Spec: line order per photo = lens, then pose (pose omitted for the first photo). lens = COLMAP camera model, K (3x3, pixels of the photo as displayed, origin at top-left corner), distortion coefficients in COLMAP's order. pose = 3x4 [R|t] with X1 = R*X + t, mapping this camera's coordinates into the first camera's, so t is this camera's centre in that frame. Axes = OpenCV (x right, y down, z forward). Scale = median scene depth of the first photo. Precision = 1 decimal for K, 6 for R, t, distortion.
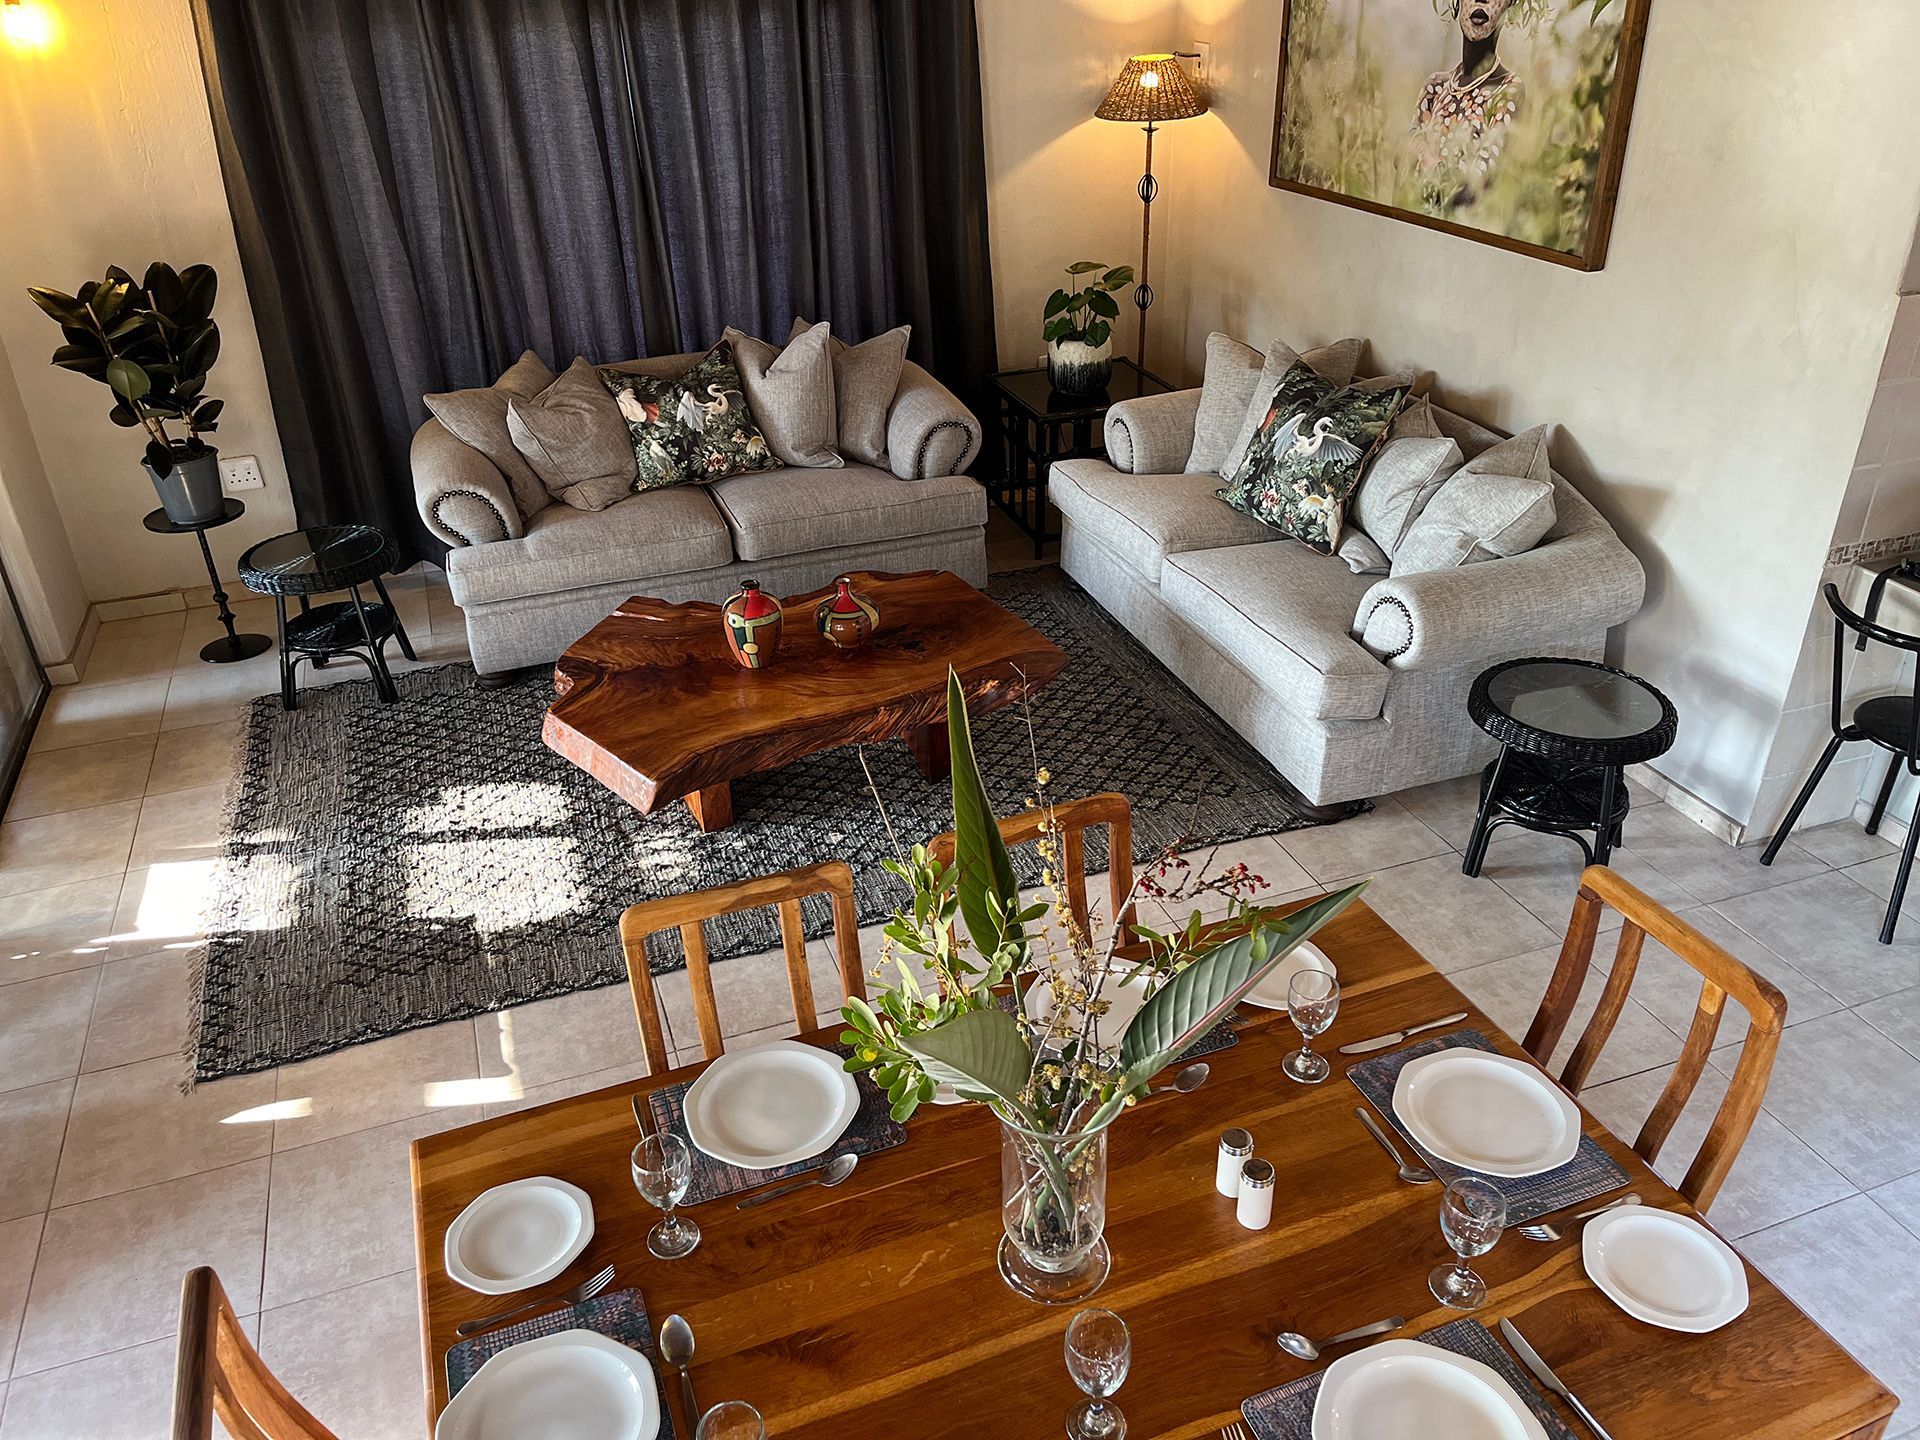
lens RADIAL K [[1444.8, 0, 968.4], [0, 1444.8, 728.8], [0, 0, 1]] dist [-0.008579, -0.020057]
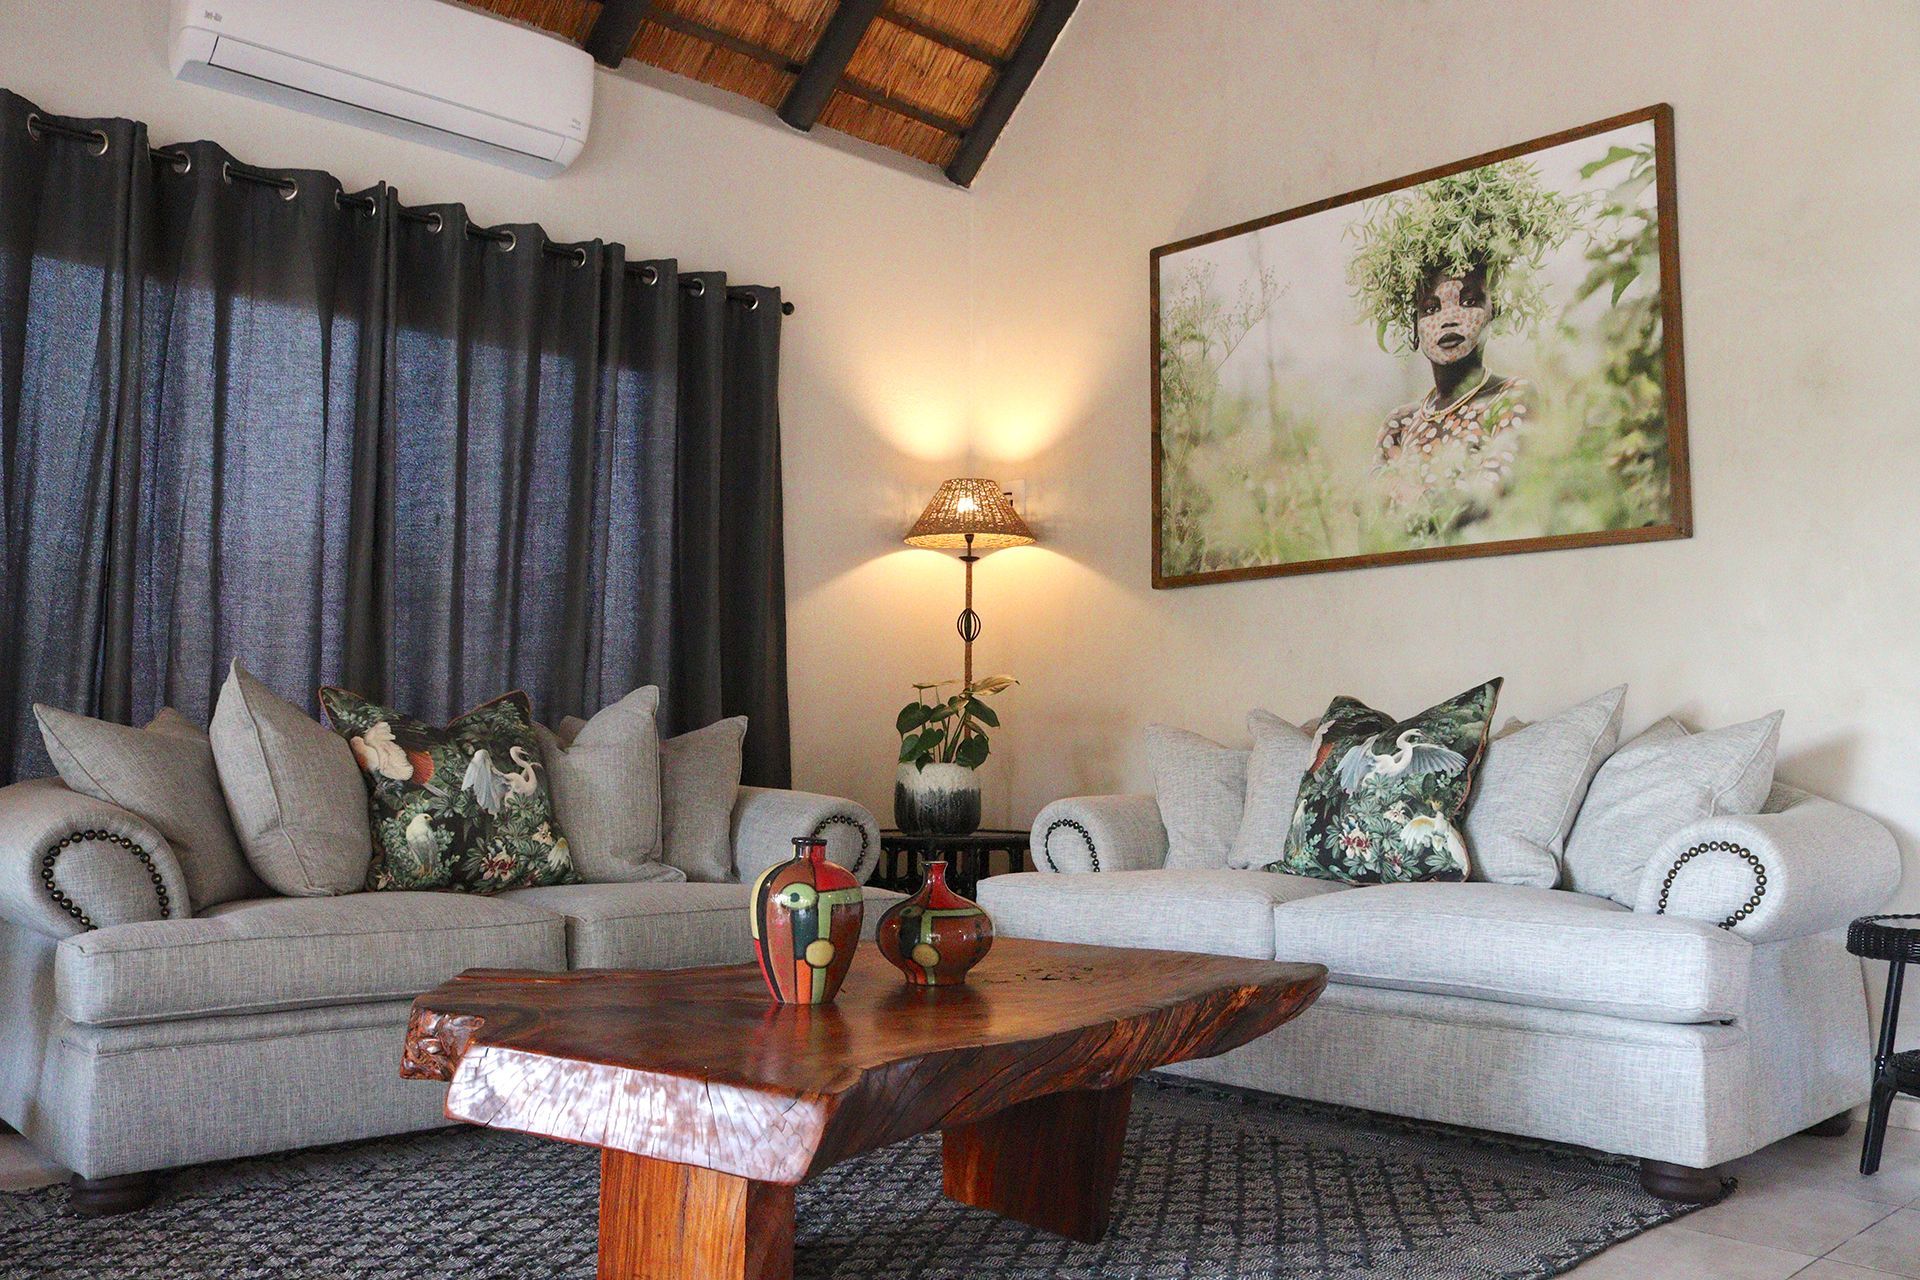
lens RADIAL K [[1720.9, 0, 954.3], [0, 1720.9, 634.8], [0, 0, 1]] dist [-0.022839, -0.022062]
pose [[0.920153, 0.068656, 0.385493, -0.335605], [0.163160, 0.827734, -0.536875, 0.196862], [-0.355945, 0.556904, 0.750440, 0.355837]]
